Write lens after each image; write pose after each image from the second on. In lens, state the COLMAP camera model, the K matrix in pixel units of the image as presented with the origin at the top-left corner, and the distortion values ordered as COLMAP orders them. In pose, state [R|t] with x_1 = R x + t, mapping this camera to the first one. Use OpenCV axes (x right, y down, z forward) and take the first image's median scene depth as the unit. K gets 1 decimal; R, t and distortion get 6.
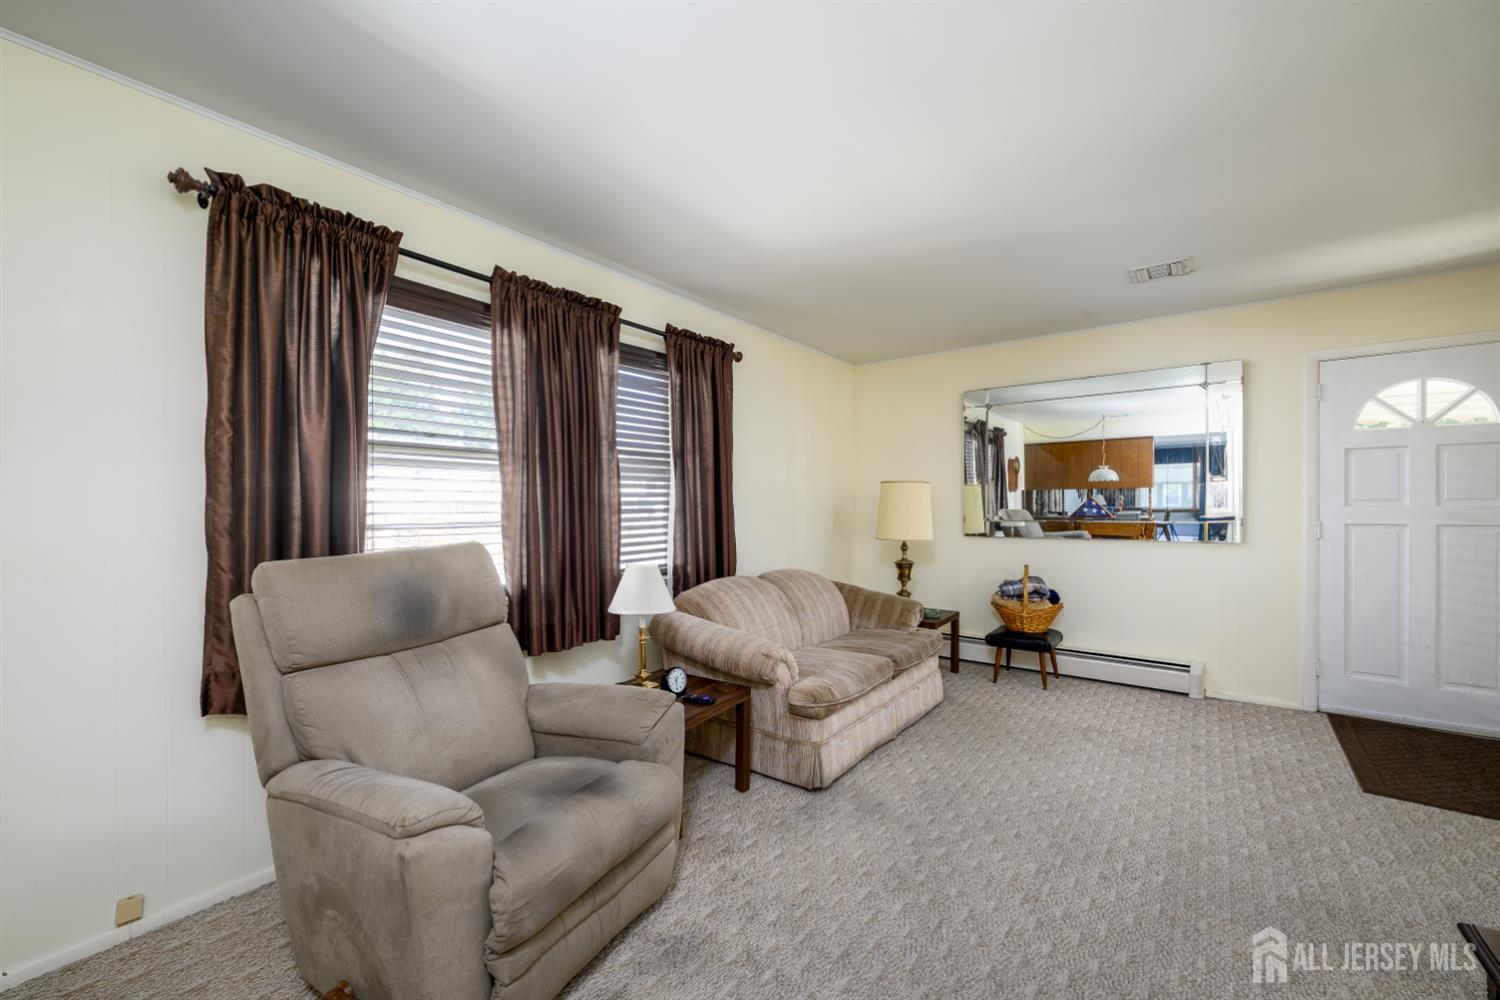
lens RADIAL K [[603.3, 0, 753.5], [0, 603.3, 507.4], [0, 0, 1]] dist [-0.001695, -0.000102]
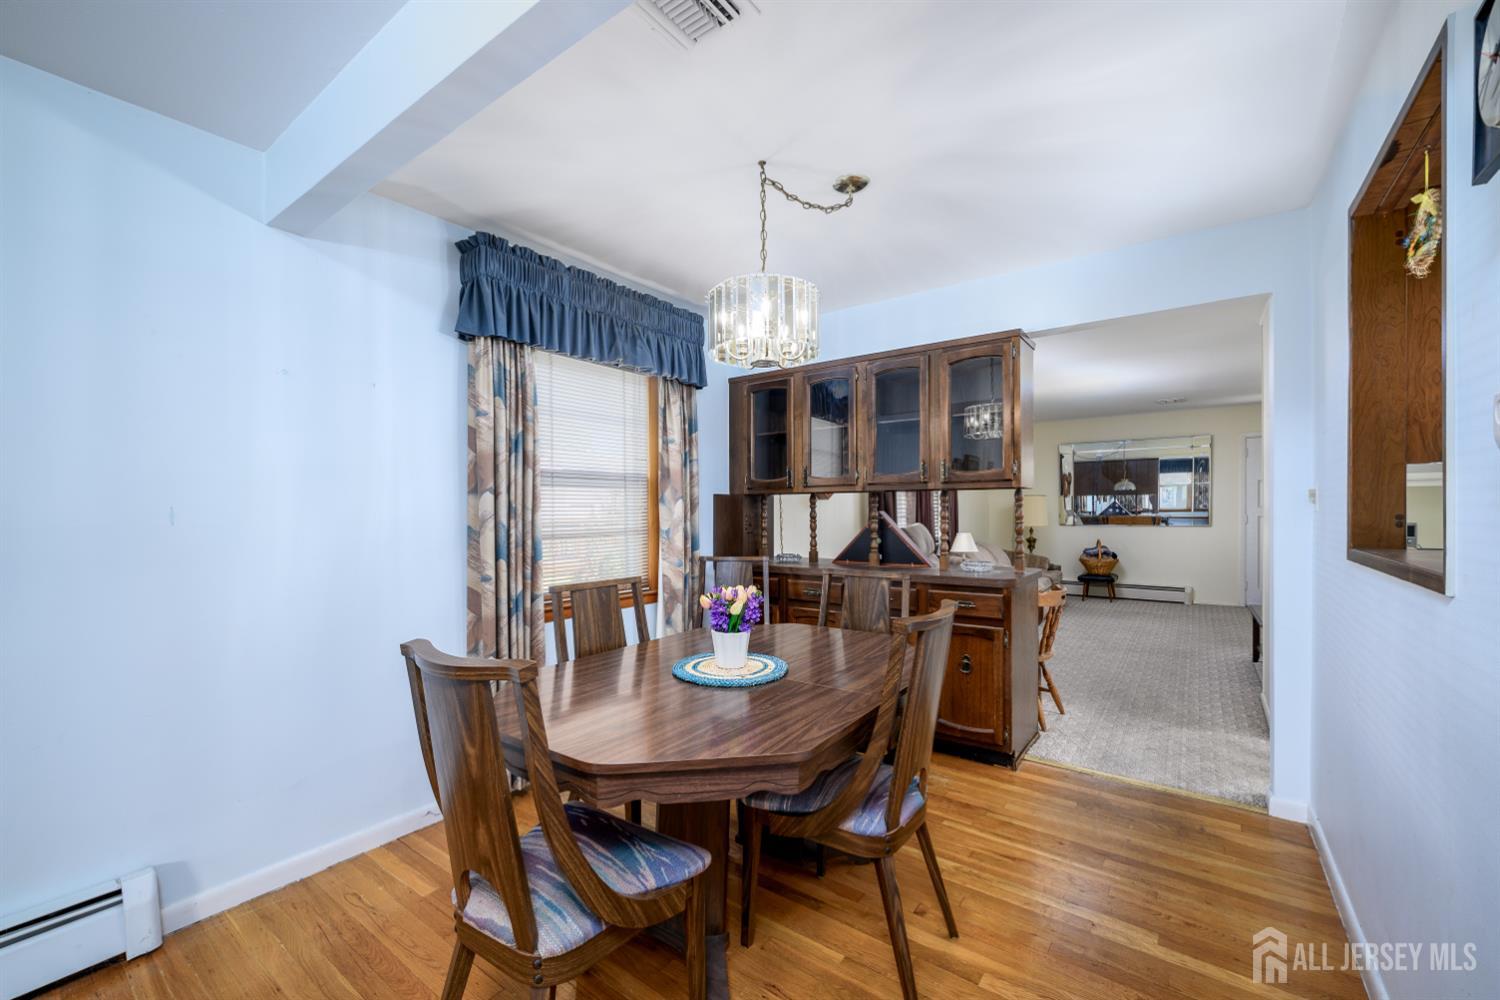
lens RADIAL K [[603.3, 0, 753.5], [0, 603.3, 507.4], [0, 0, 1]] dist [-0.001695, -0.000102]
pose [[0.999974, -0.003428, 0.006289, -0.712147], [0.003445, 0.999991, -0.002639, -0.004616], [-0.006280, 0.002660, 0.999977, -0.983569]]
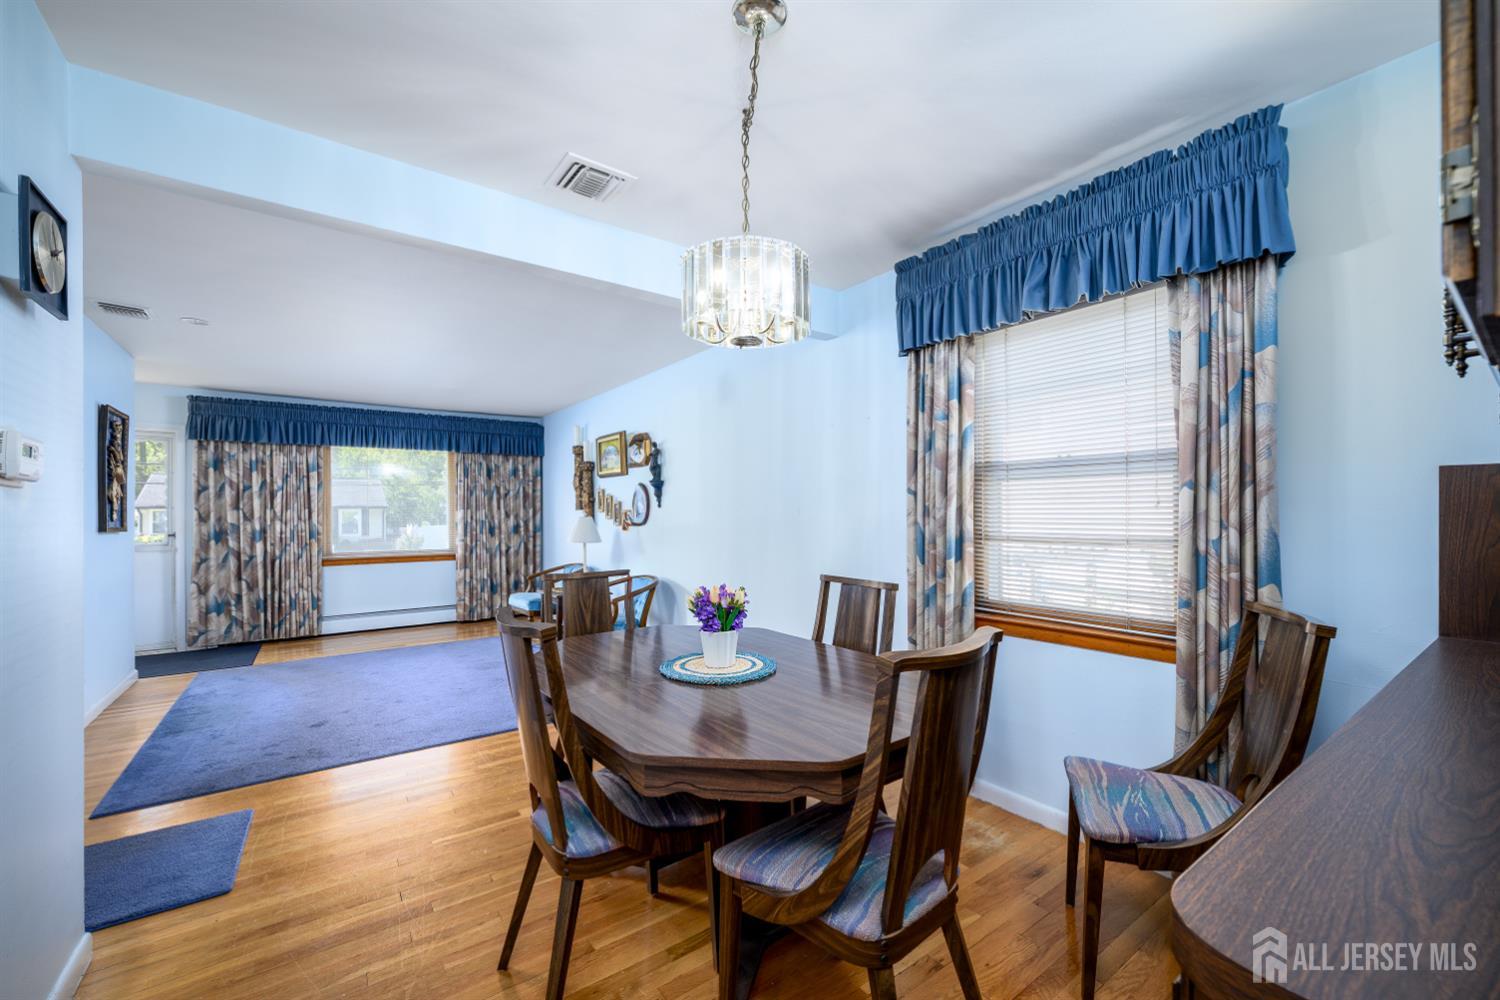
lens RADIAL K [[603.3, 0, 753.5], [0, 603.3, 507.4], [0, 0, 1]] dist [-0.001695, -0.000102]
pose [[-0.292607, -0.004476, -0.956222, -0.236469], [0.004868, 0.999969, -0.006171, -0.002203], [0.956220, -0.006461, -0.292576, -0.279471]]
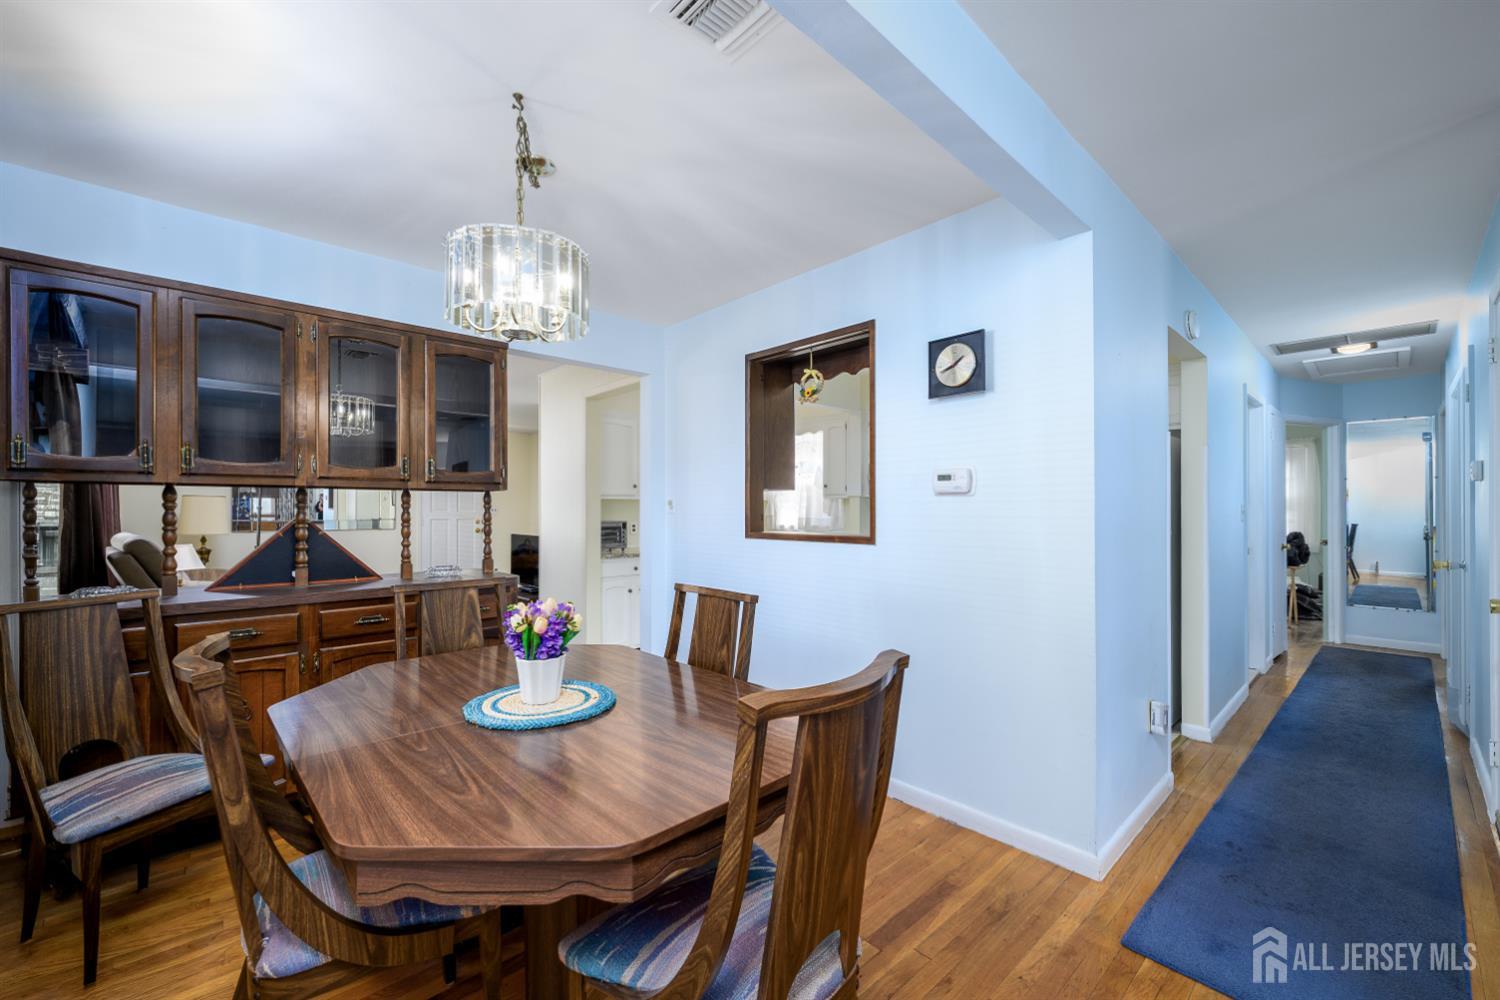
lens RADIAL K [[603.3, 0, 753.5], [0, 603.3, 507.4], [0, 0, 1]] dist [-0.001695, -0.000102]
pose [[0.179866, 0.006727, 0.983668, -1.115606], [0.001238, 0.999974, -0.007065, -0.002100], [-0.983690, 0.002488, 0.179853, -0.691463]]
